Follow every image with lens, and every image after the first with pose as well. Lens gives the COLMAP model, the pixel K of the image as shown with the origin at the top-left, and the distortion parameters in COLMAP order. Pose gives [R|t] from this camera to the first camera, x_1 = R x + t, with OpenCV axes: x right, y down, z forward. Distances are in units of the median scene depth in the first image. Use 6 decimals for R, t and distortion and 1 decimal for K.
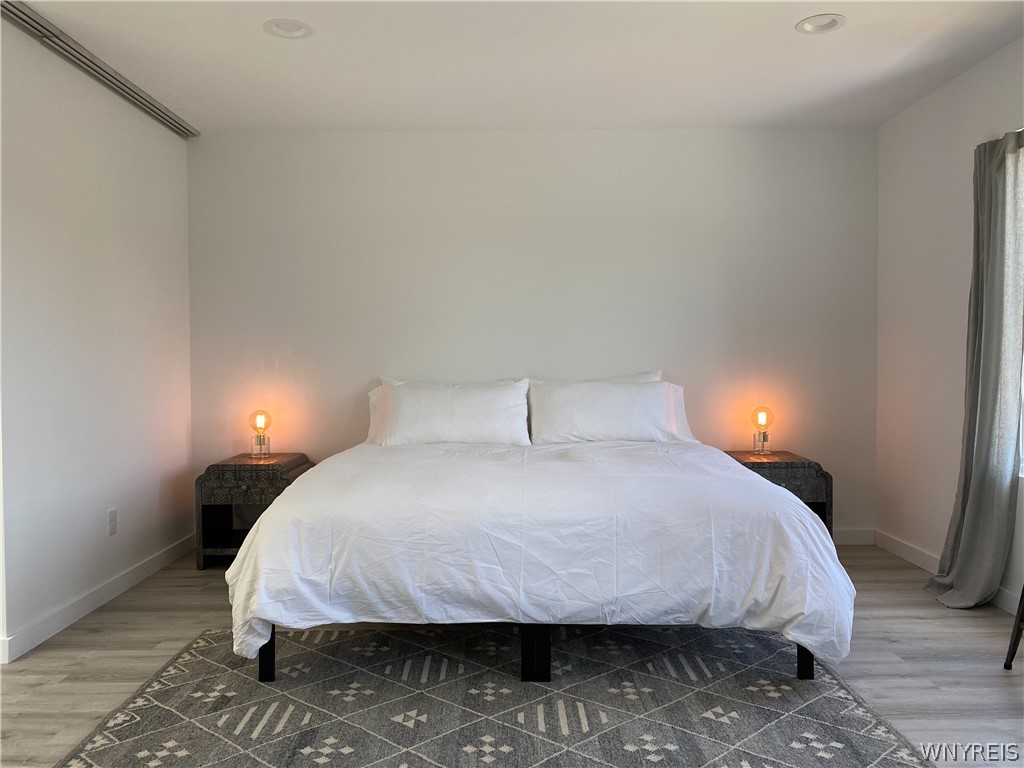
lens RADIAL K [[758.2, 0, 512.0], [0, 758.2, 384.0], [0, 0, 1]] dist [0.008794, 0.002738]
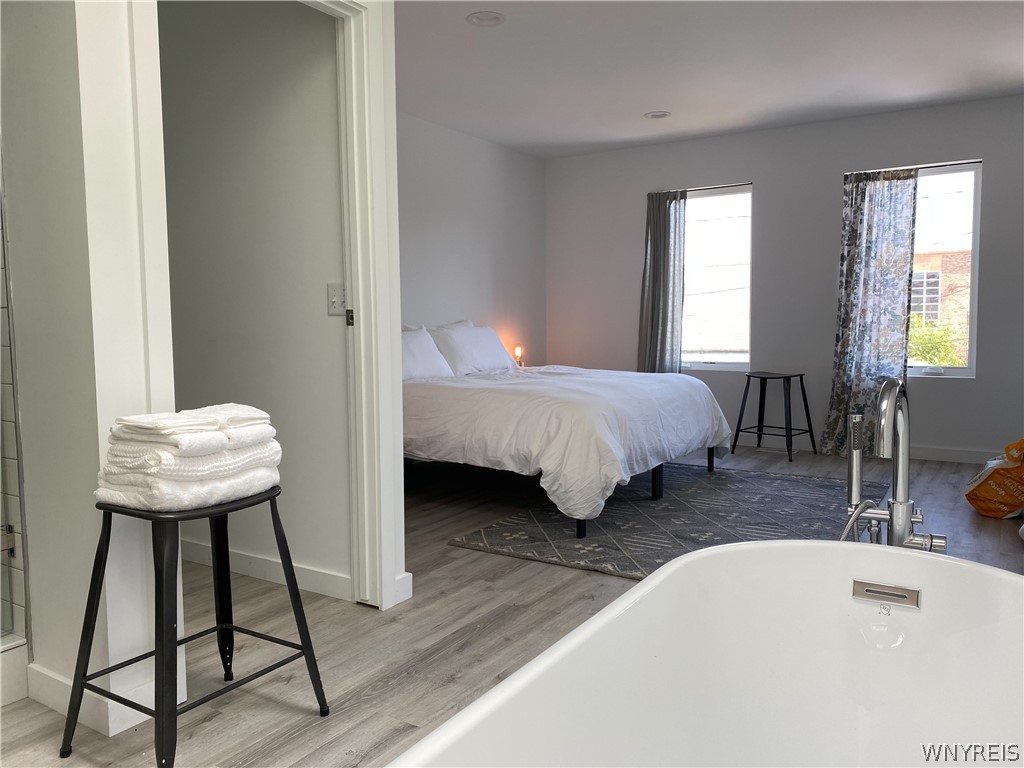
lens RADIAL K [[758.2, 0, 512.0], [0, 758.2, 384.0], [0, 0, 1]] dist [0.008794, 0.002738]
pose [[0.534143, -0.060365, 0.843236, -1.558170], [0.022033, 0.998103, 0.057495, 0.043757], [-0.845107, -0.012131, 0.534460, 0.411933]]
